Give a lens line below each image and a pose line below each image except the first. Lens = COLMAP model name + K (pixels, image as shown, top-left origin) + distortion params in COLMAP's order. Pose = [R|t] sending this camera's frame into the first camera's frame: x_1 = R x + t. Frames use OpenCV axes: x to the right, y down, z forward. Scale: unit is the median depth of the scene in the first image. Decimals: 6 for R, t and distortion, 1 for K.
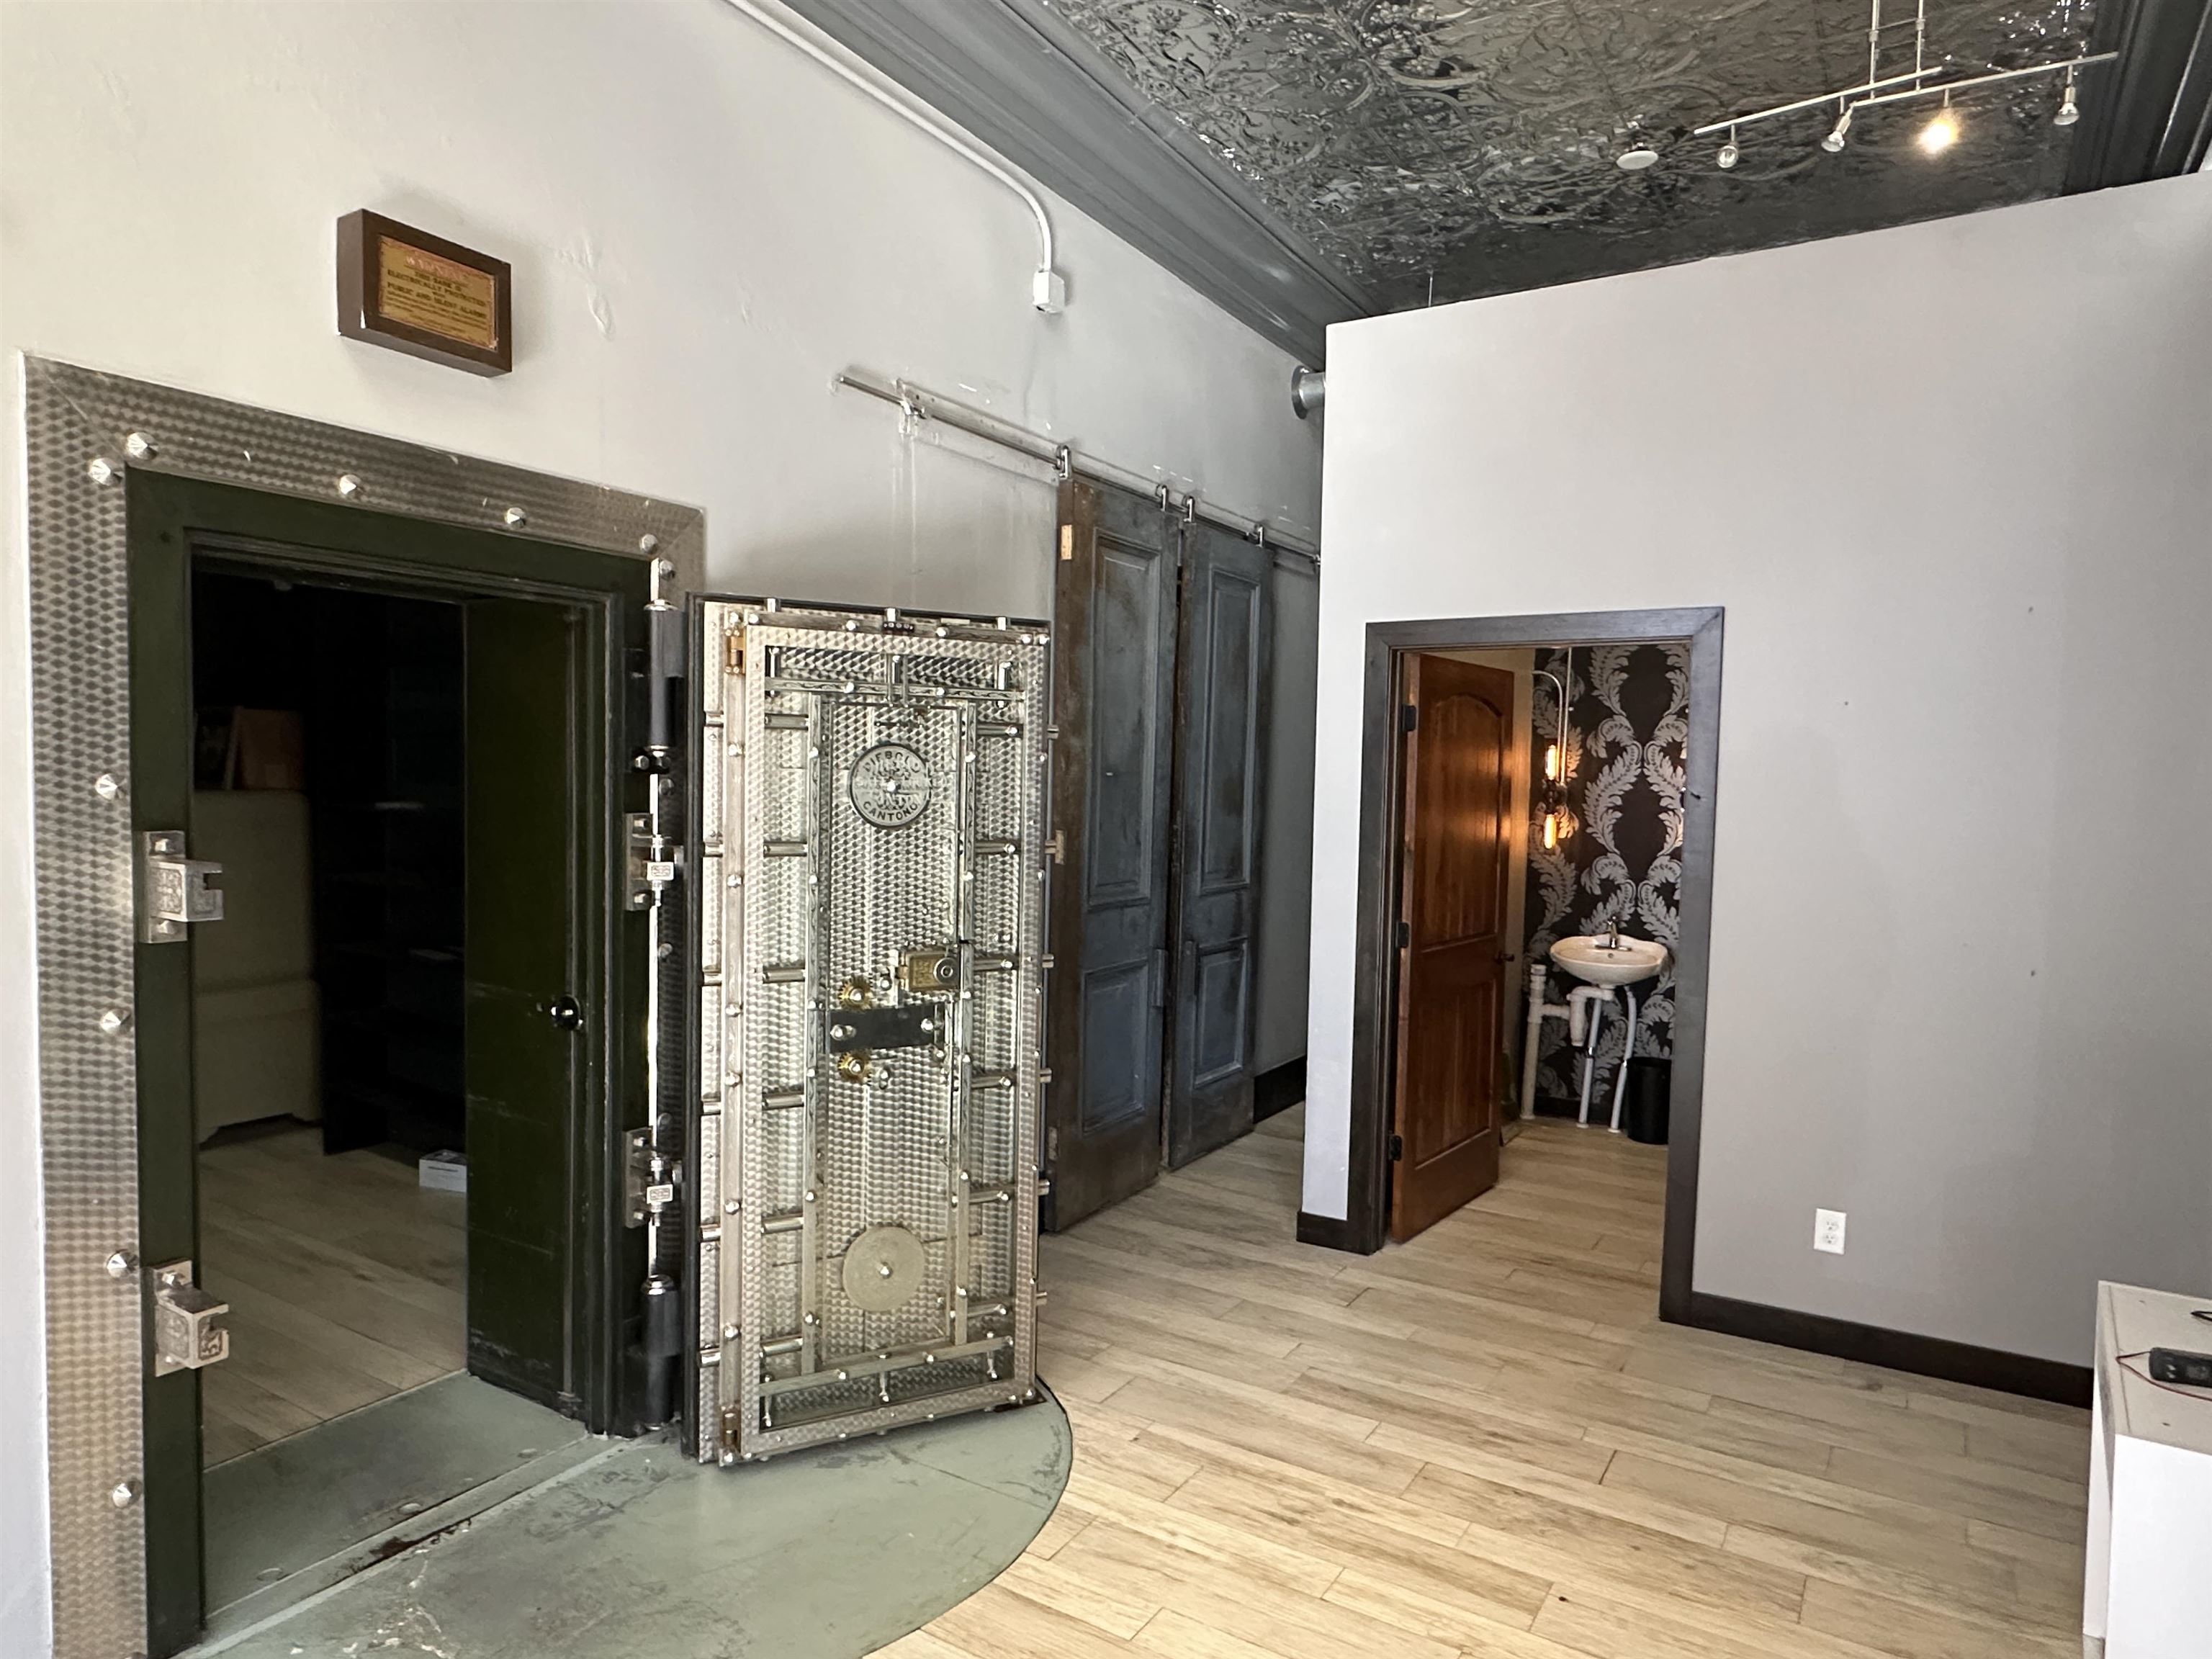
lens RADIAL K [[1329.3, 0, 1091.4], [0, 1329.3, 836.1], [0, 0, 1]] dist [-0.001880, -0.001530]
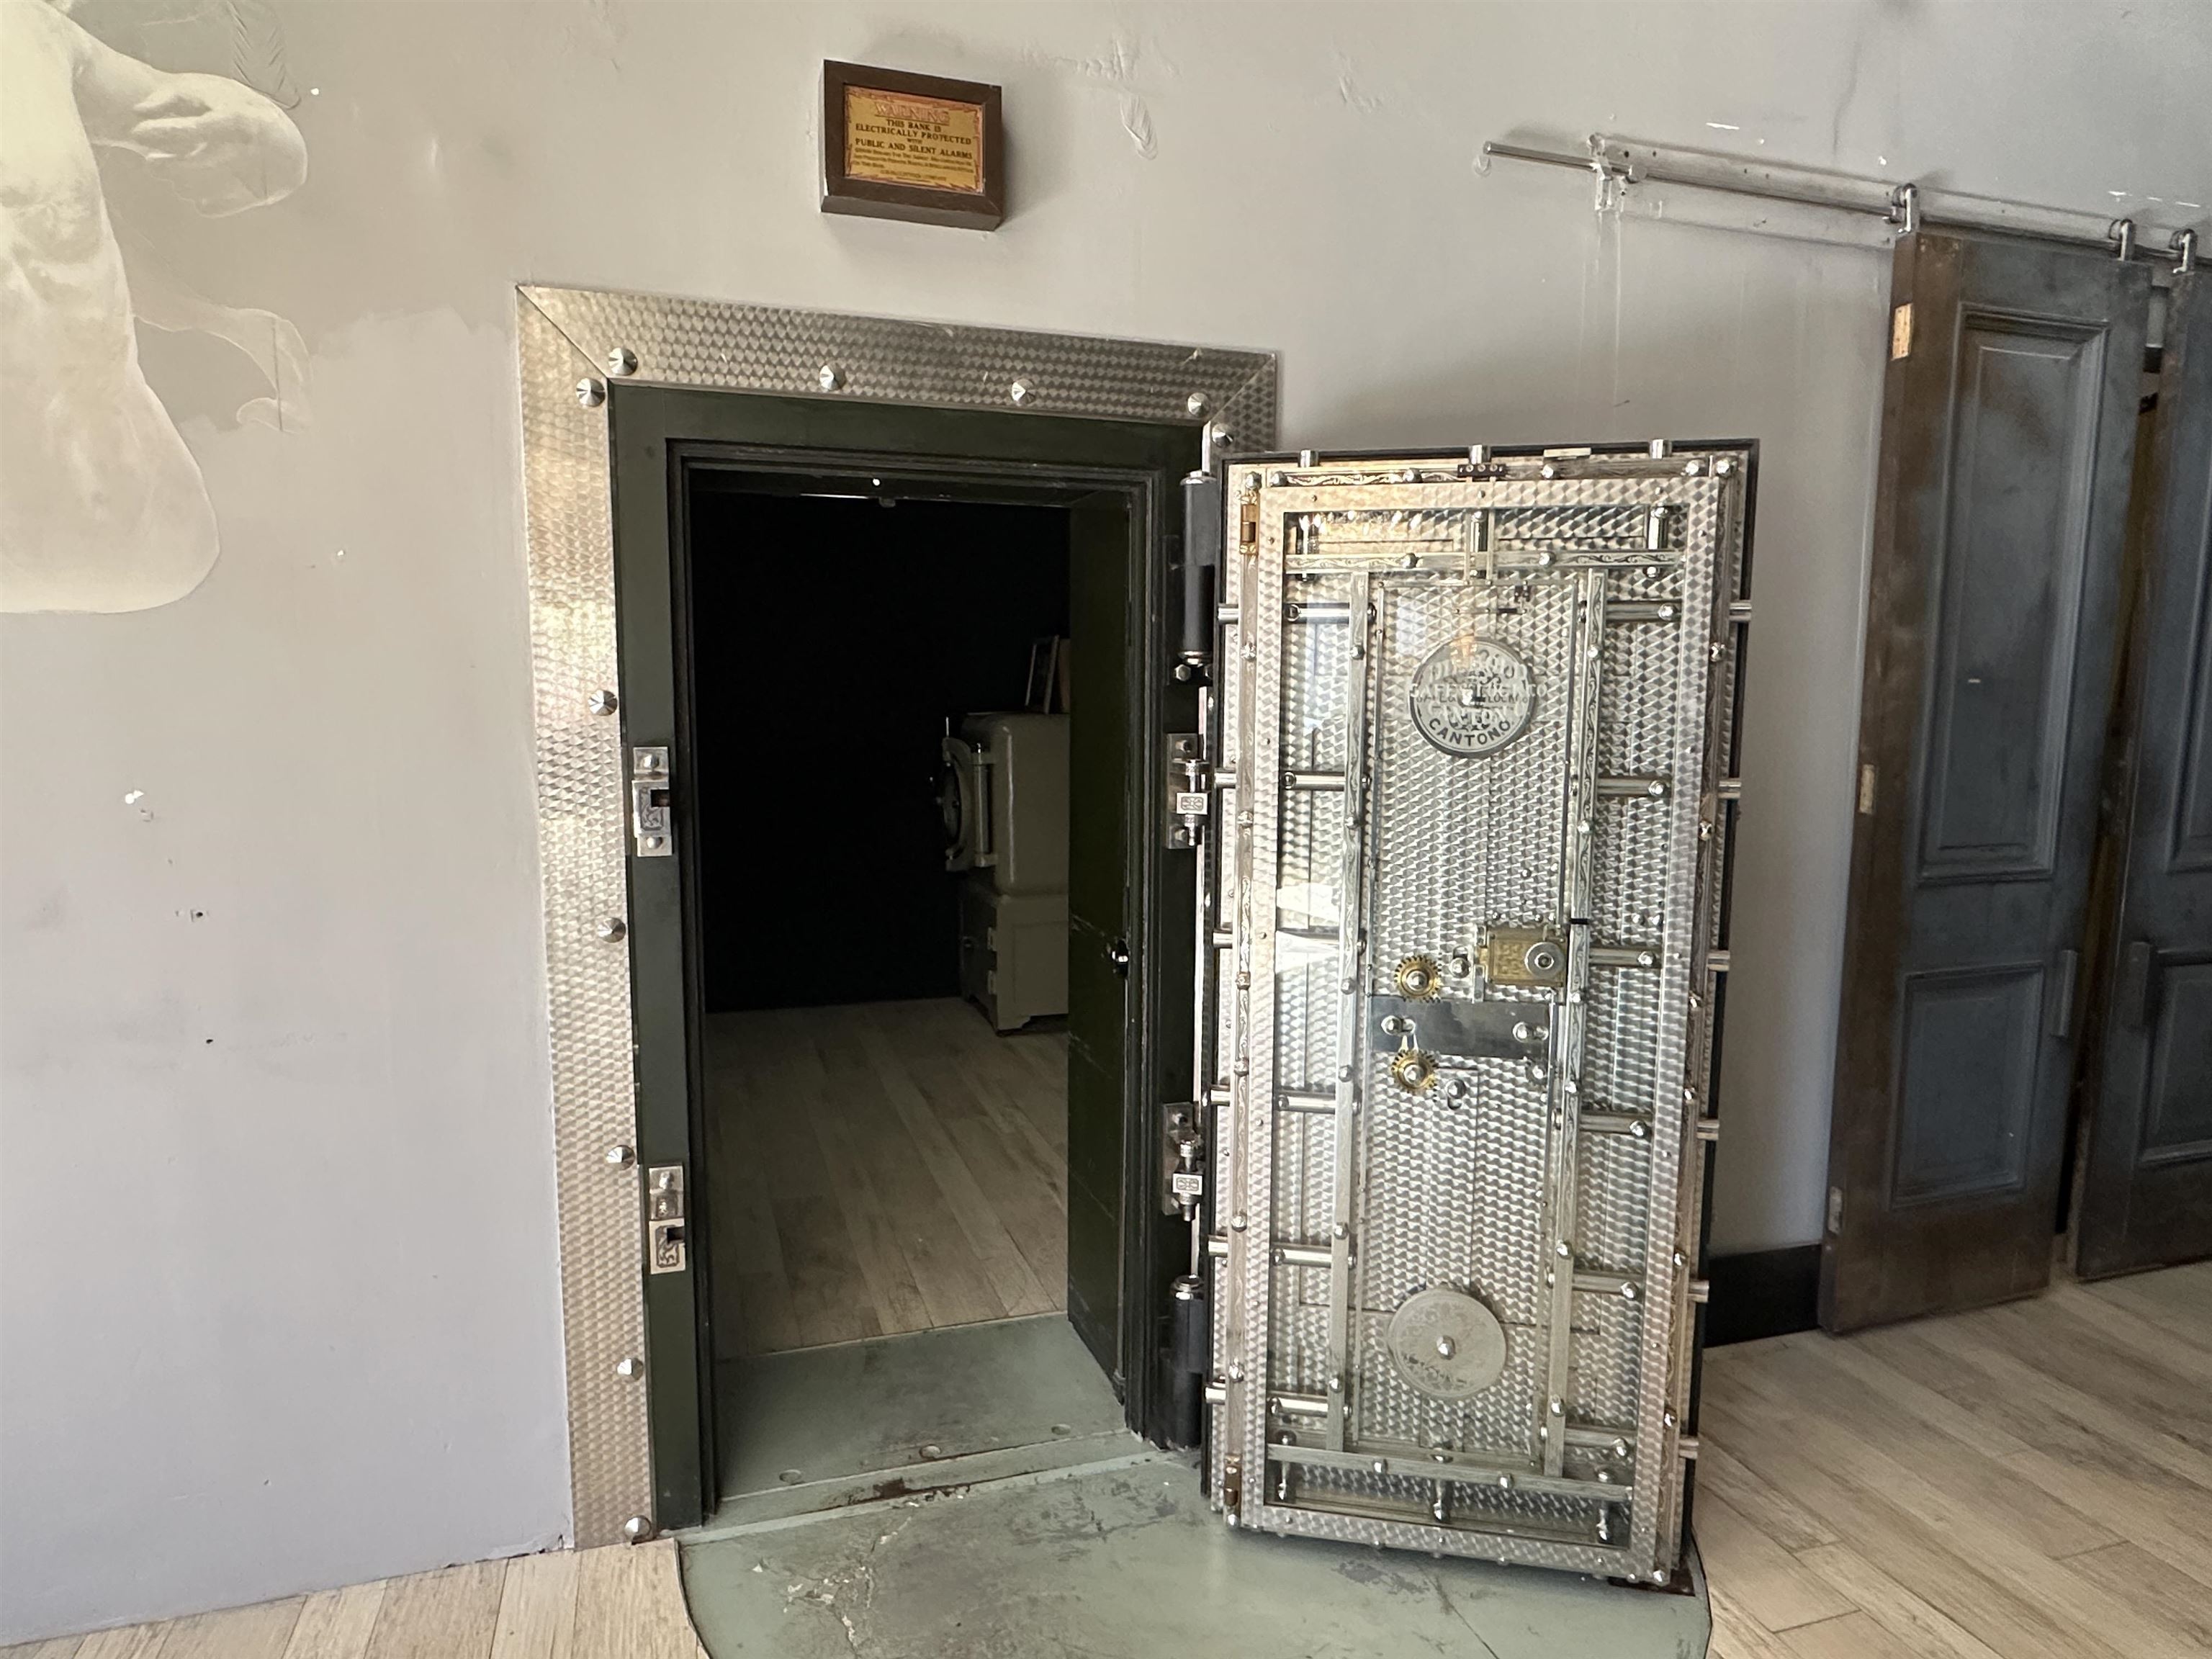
lens RADIAL K [[1329.3, 0, 1109.1], [0, 1329.3, 843.4], [0, 0, 1]] dist [-0.001880, -0.001530]
pose [[0.769729, 0.056785, -0.635840, 0.127737], [-0.018855, 0.997624, 0.066270, -0.002285], [0.638092, -0.039021, 0.768971, 0.253509]]
